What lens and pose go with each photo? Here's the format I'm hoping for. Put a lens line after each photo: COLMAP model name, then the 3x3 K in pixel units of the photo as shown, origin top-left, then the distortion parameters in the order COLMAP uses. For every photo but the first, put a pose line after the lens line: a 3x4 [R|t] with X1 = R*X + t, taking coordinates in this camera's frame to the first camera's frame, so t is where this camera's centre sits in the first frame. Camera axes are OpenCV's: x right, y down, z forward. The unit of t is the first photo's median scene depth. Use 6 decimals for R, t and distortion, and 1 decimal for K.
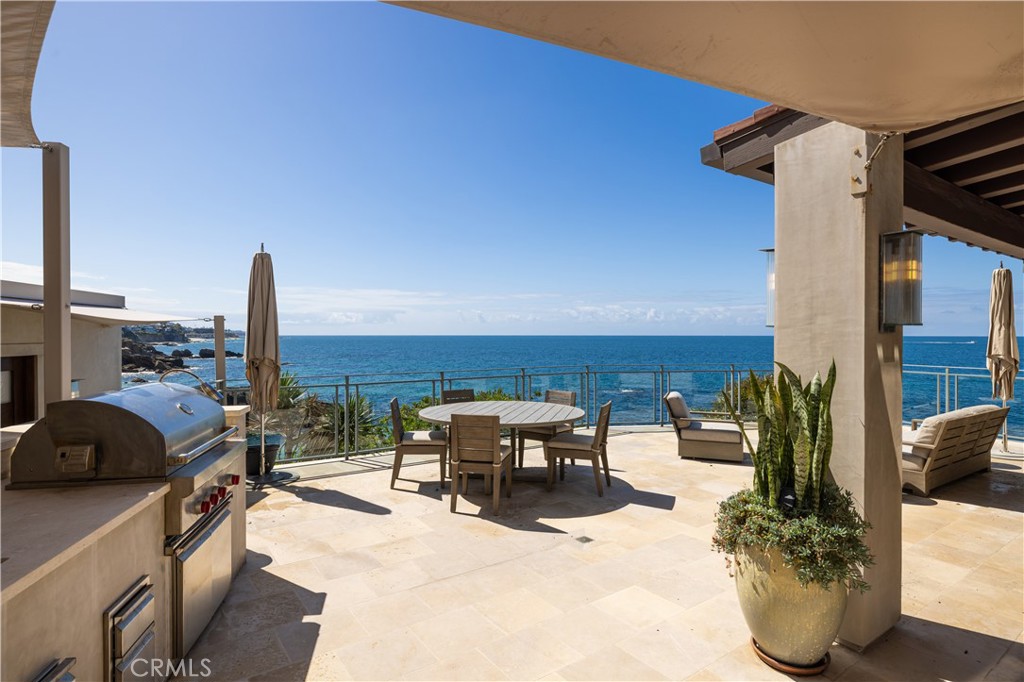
lens RADIAL K [[561.4, 0, 510.5], [0, 561.4, 332.8], [0, 0, 1]] dist [-0.000209, -0.000230]
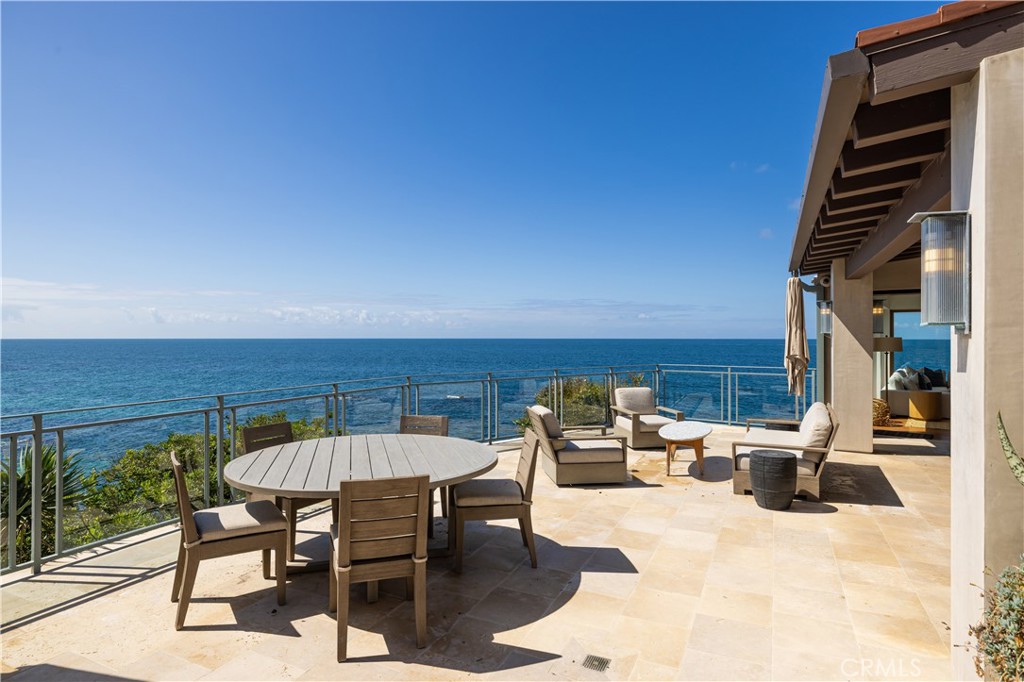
lens RADIAL K [[561.4, 0, 510.5], [0, 561.4, 332.8], [0, 0, 1]] dist [-0.000209, -0.000230]
pose [[0.867764, 0.003937, 0.496961, -0.201715], [-0.001523, 0.999985, -0.005263, 0.002386], [-0.496974, 0.003810, 0.867757, 0.384647]]
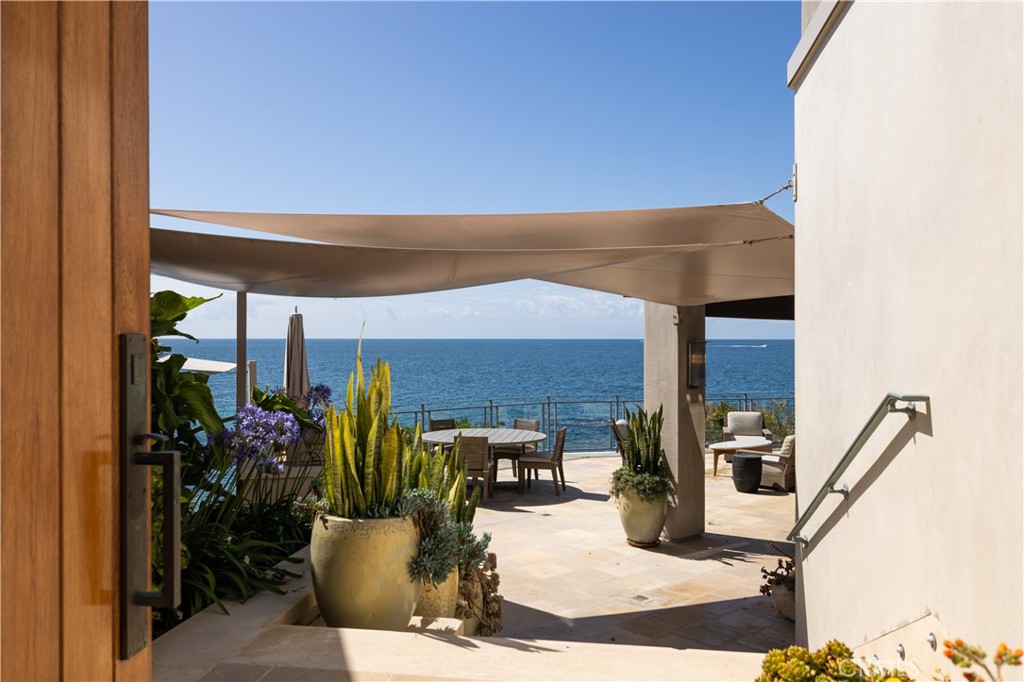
lens RADIAL K [[905.1, 0, 512.0], [0, 905.1, 341.0], [0, 0, 1]] dist [-0.006245, -0.001218]
pose [[0.995736, -0.000117, 0.092253, -0.146235], [-0.000979, 0.999929, 0.011838, -0.107116], [-0.092248, -0.011878, 0.995665, -1.119876]]
